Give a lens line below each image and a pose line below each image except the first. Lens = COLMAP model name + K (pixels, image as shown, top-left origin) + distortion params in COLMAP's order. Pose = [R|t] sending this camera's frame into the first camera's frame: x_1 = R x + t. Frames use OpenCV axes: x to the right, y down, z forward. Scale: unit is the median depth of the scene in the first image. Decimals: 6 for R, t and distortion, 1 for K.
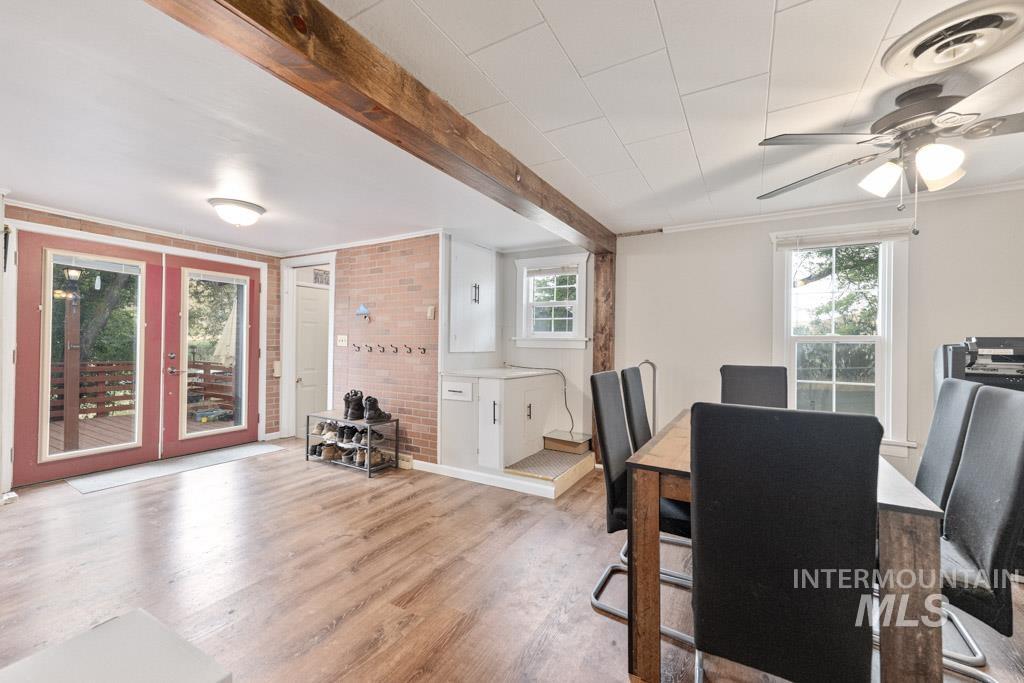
lens RADIAL K [[410.5, 0, 509.1], [0, 410.5, 342.0], [0, 0, 1]] dist [0.014043, 0.000098]
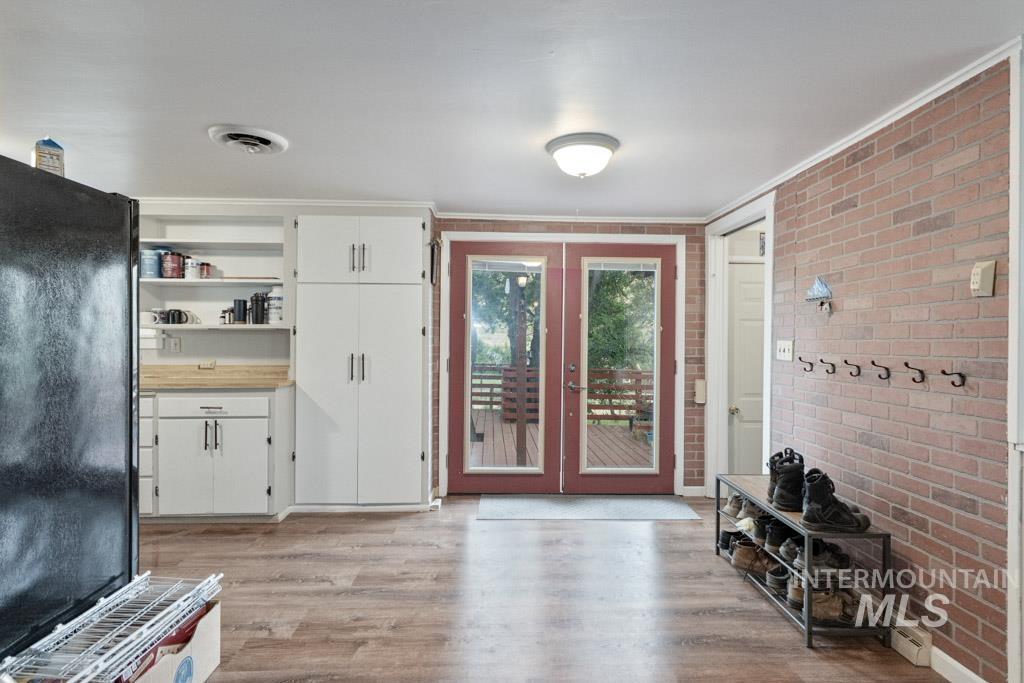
lens RADIAL K [[518.3, 0, 516.8], [0, 518.3, 342.6], [0, 0, 1]] dist [0.005938, 0.001019]
pose [[0.531581, -0.005451, -0.846990, -0.012680], [-0.000644, 0.999976, -0.006840, -0.009540], [0.847007, 0.004181, 0.531565, 0.367963]]
